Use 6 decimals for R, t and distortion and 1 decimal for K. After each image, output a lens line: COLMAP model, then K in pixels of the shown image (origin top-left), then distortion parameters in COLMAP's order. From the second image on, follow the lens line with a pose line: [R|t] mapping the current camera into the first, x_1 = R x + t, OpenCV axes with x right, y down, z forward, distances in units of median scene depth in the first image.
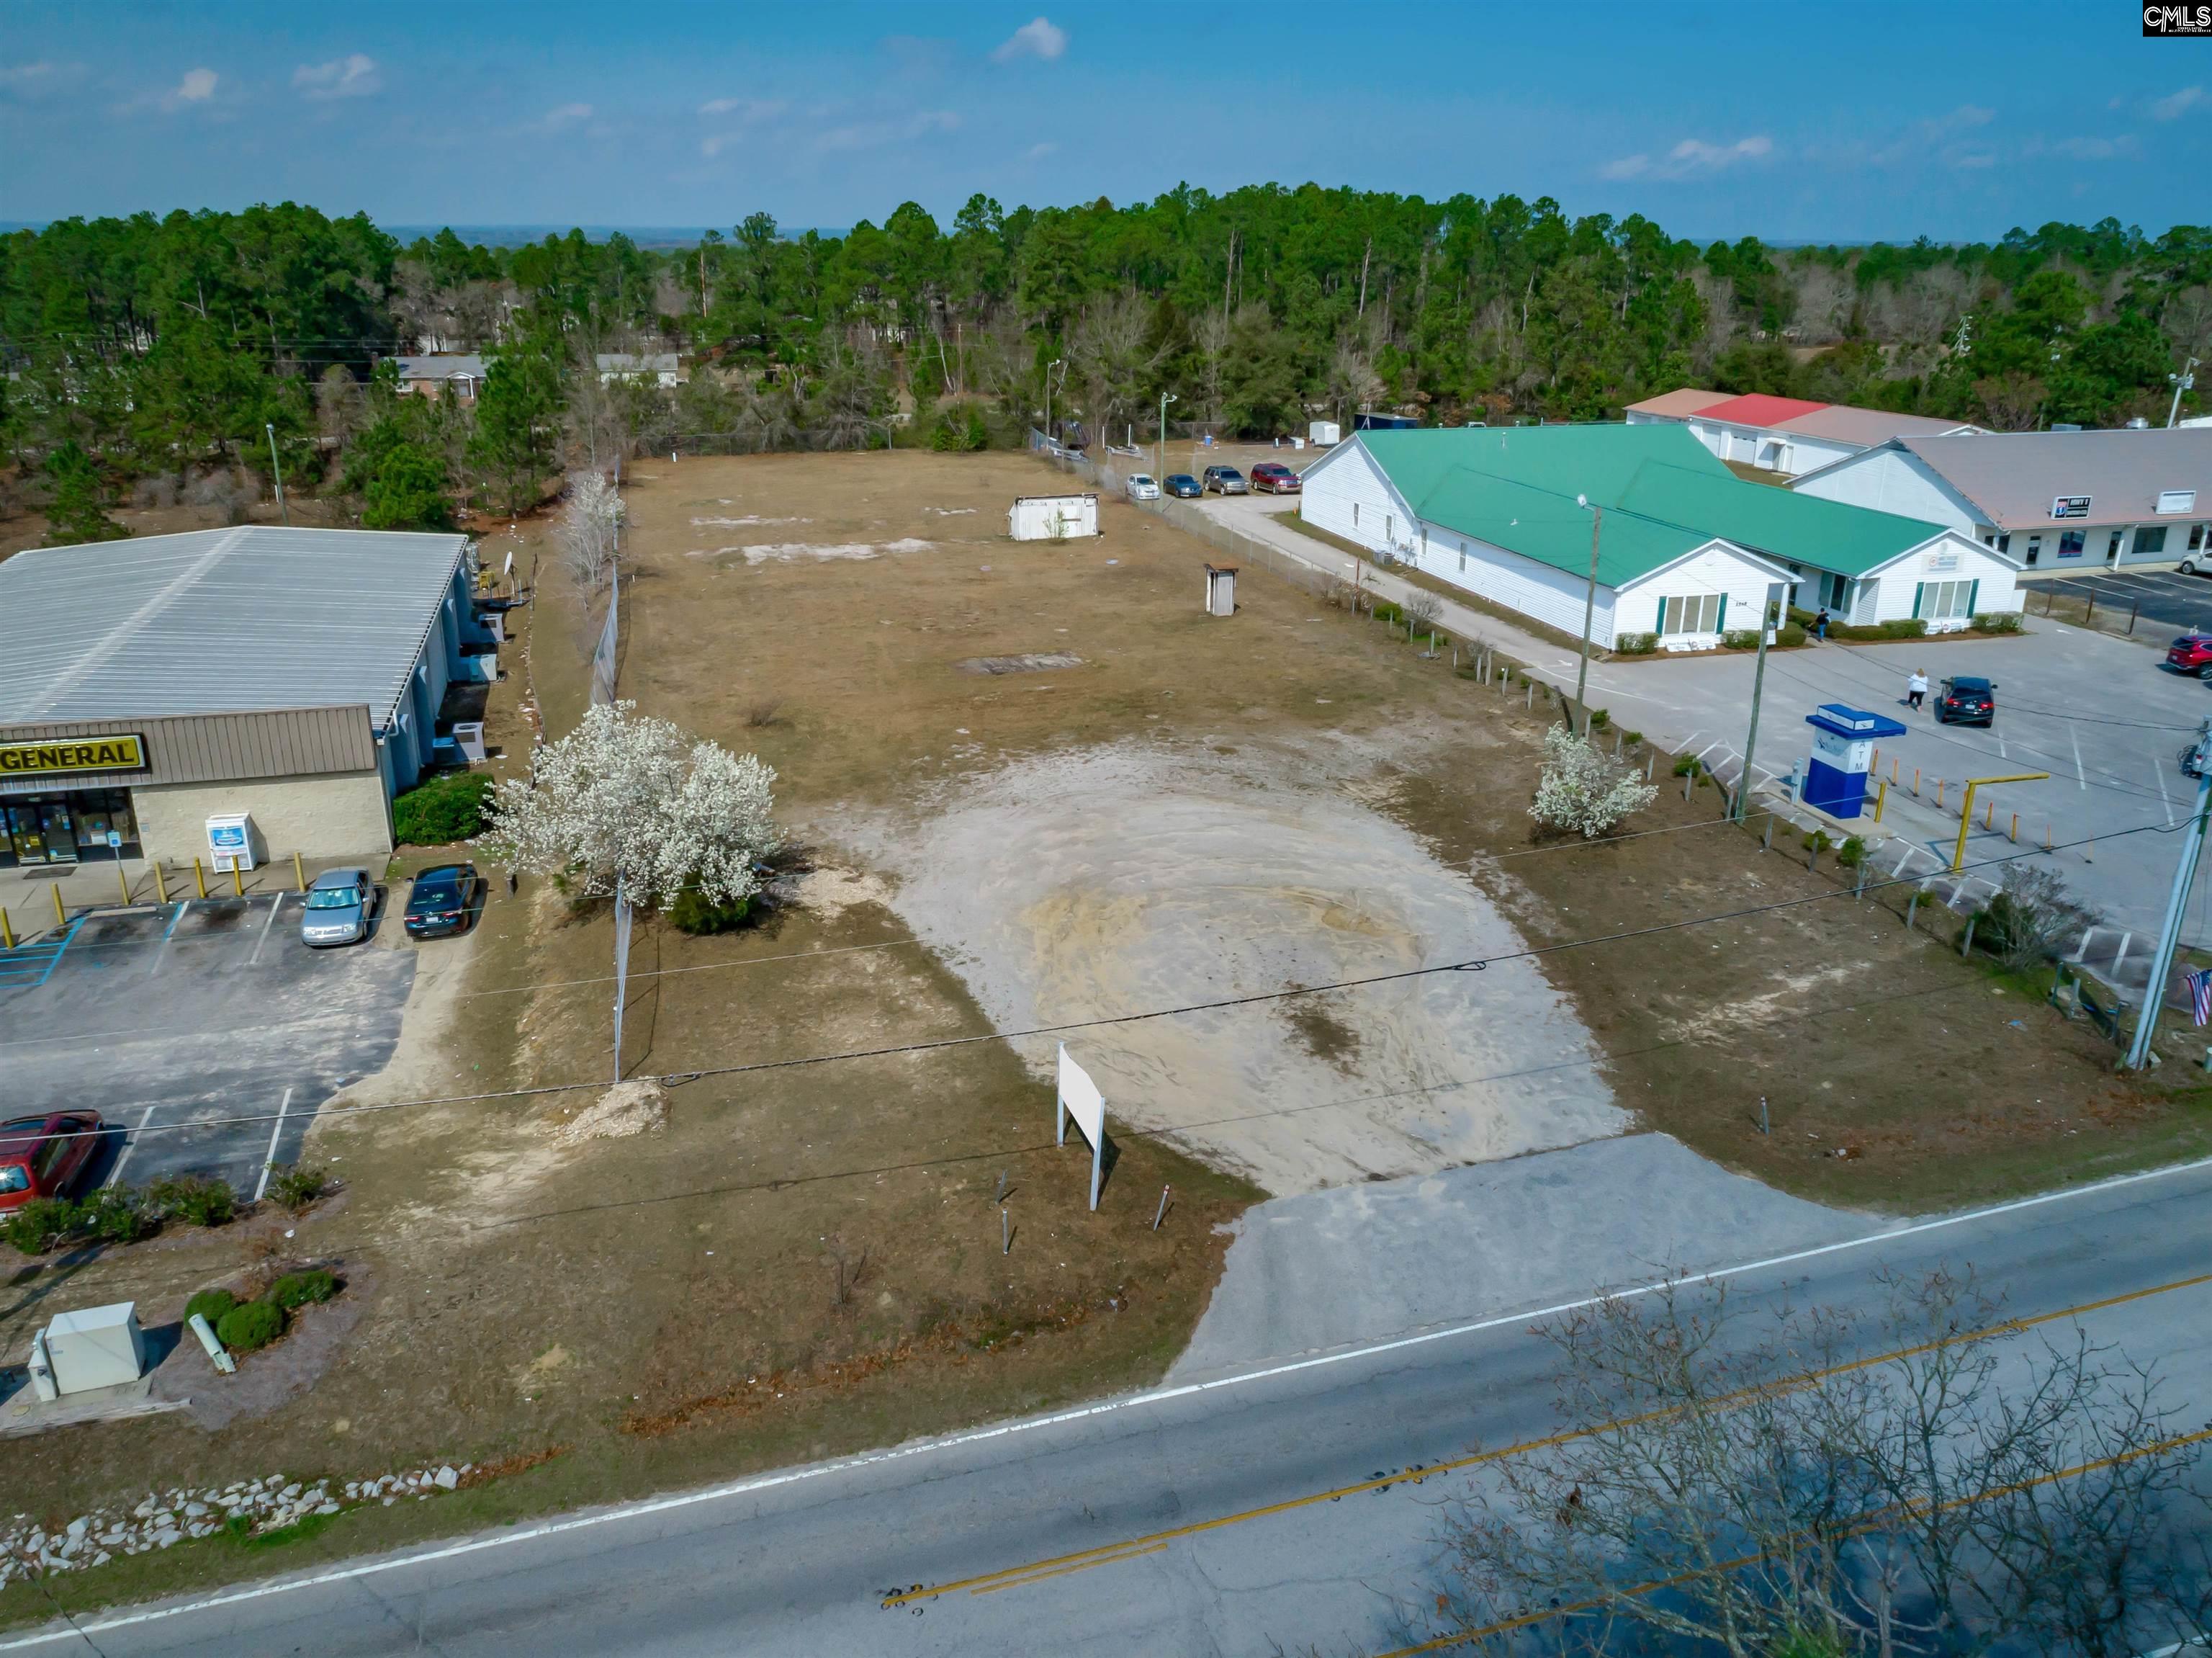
lens RADIAL K [[1663.0, 0, 1106.9], [0, 1663.0, 821.5], [0, 0, 1]] dist [-0.024380, 0.003611]
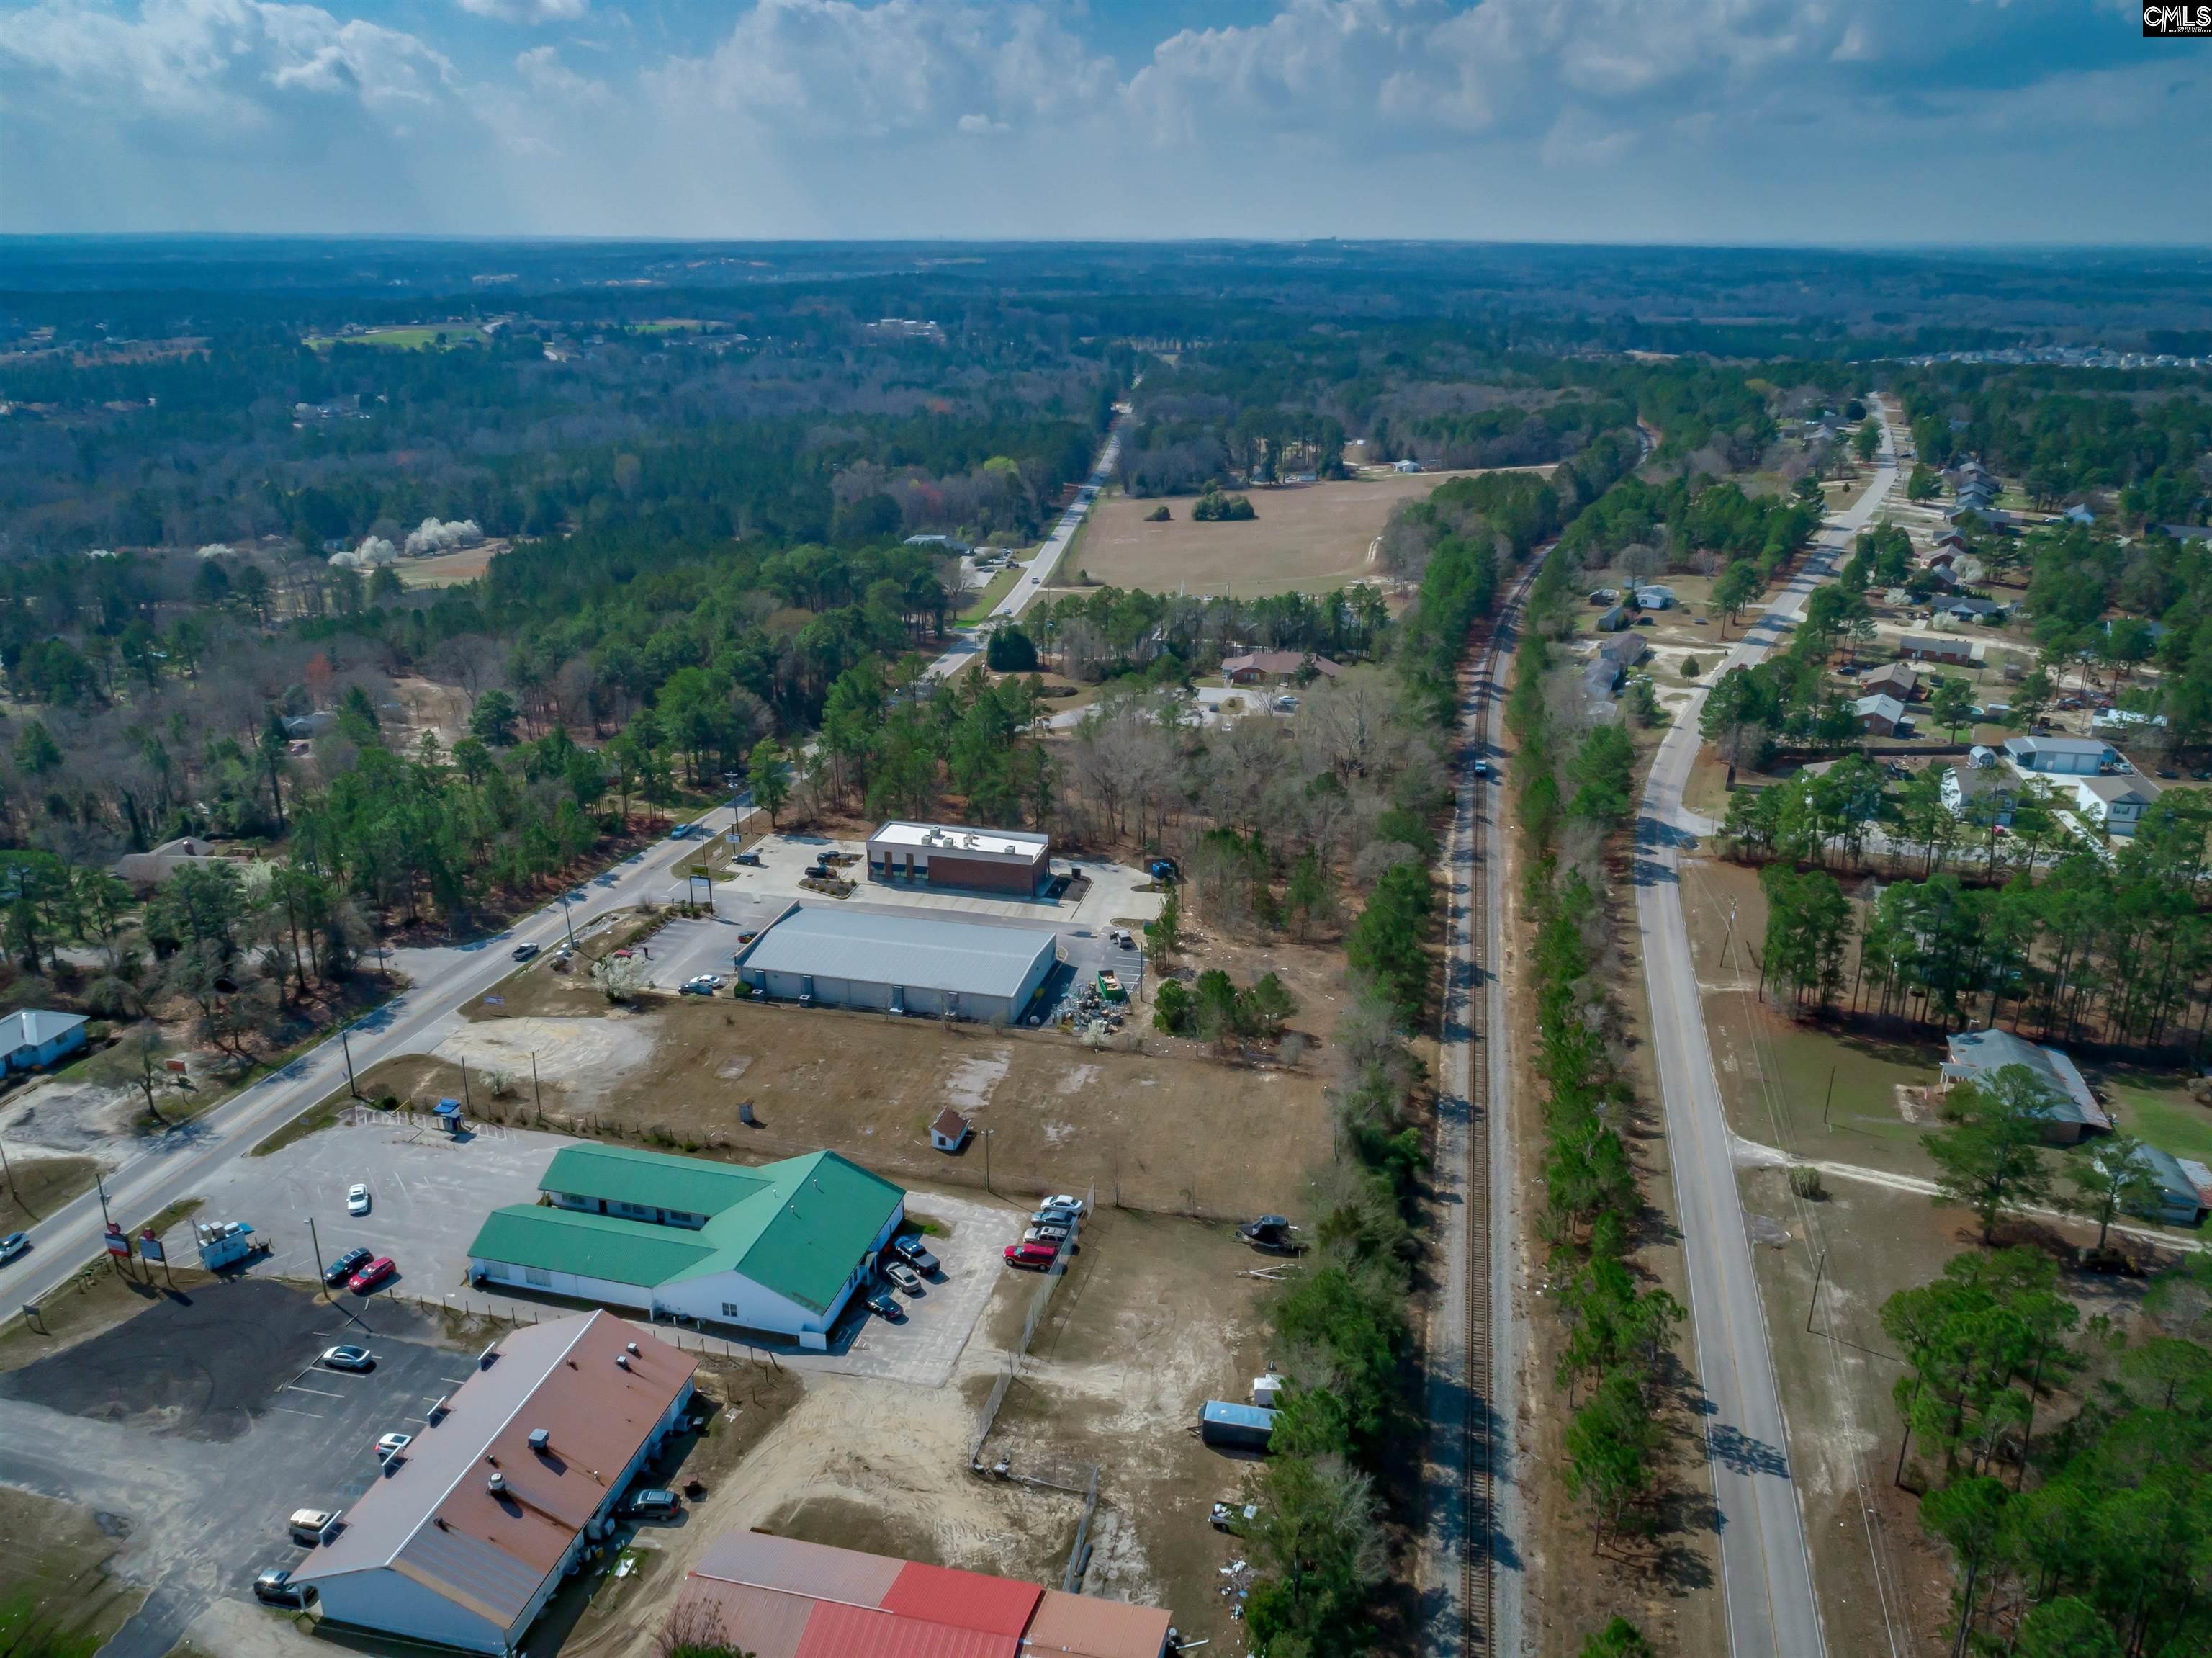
lens RADIAL K [[1663.0, 0, 1100.7], [0, 1663.0, 823.7], [0, 0, 1]] dist [-0.024380, 0.003611]
pose [[-0.499072, 0.281343, -0.819618, 2.514813], [-0.298769, 0.831971, 0.467506, -2.662030], [0.813428, 0.478195, -0.331157, 3.057074]]
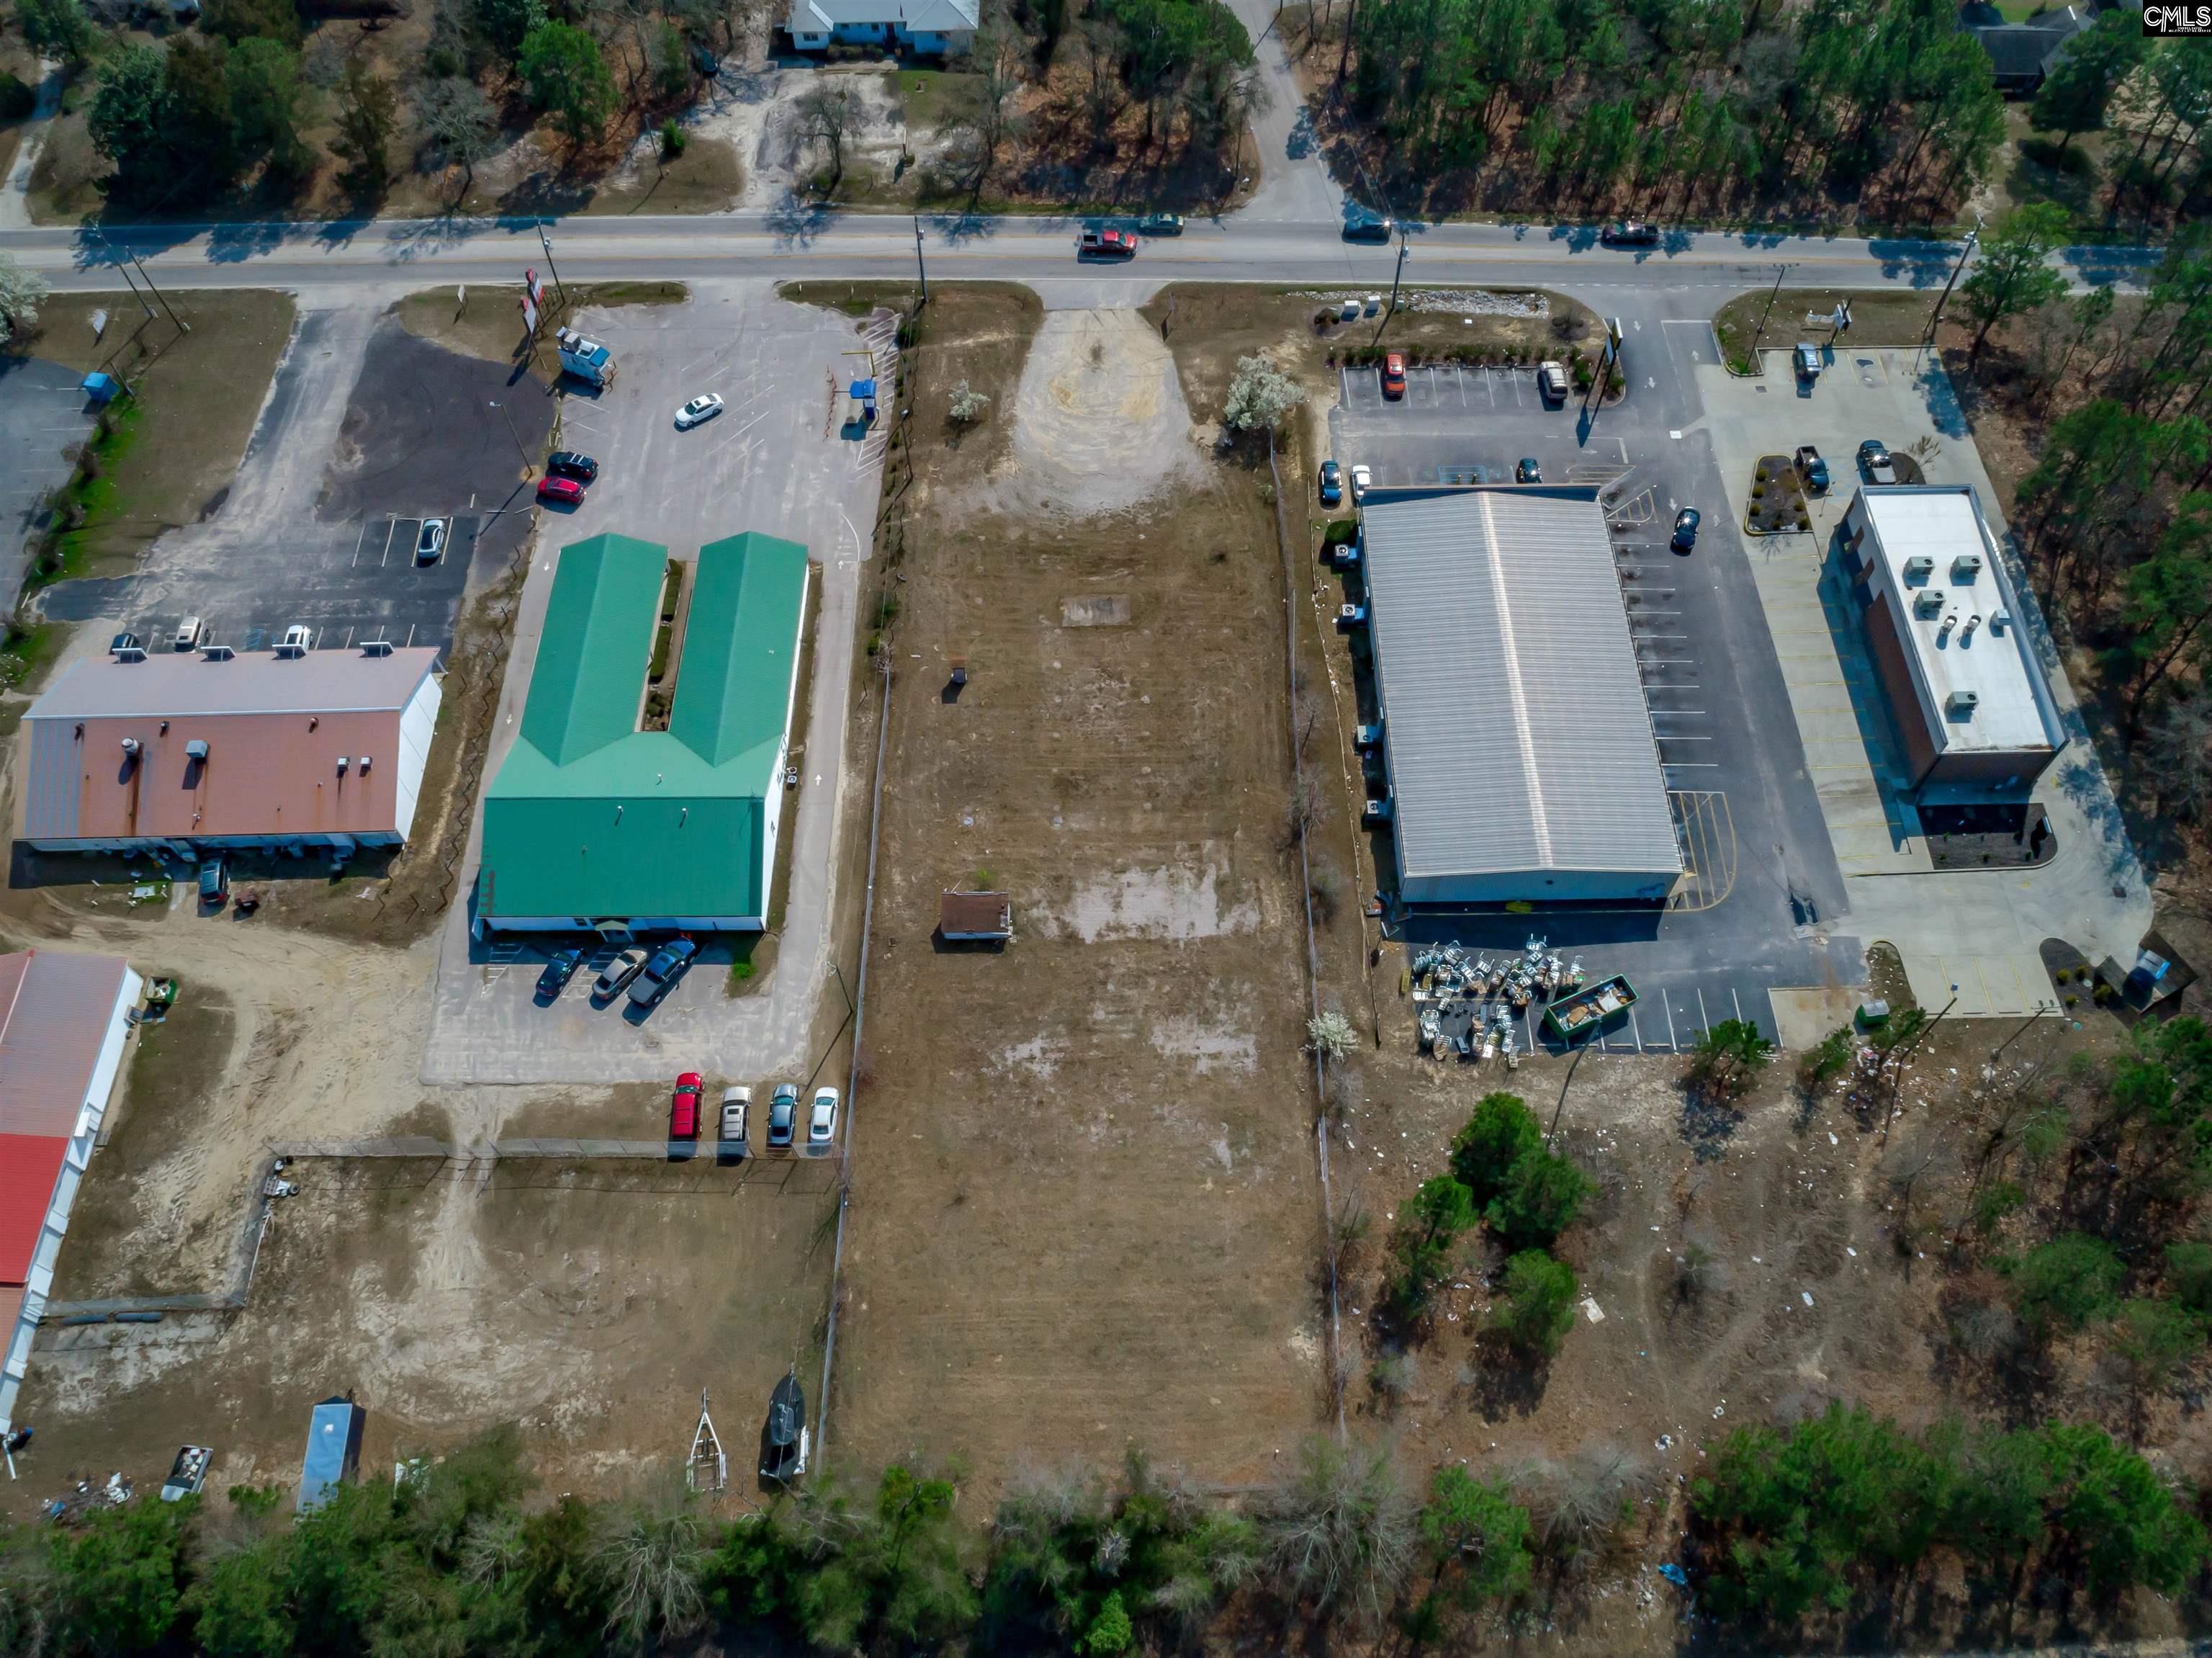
lens RADIAL K [[1663.0, 0, 1096.2], [0, 1663.0, 817.2], [0, 0, 1]] dist [-0.024380, 0.003611]
pose [[-0.962176, -0.227240, 0.150268, -0.567919], [0.098735, 0.223213, 0.969756, -2.749993], [-0.253909, 0.947912, -0.192334, 2.217027]]
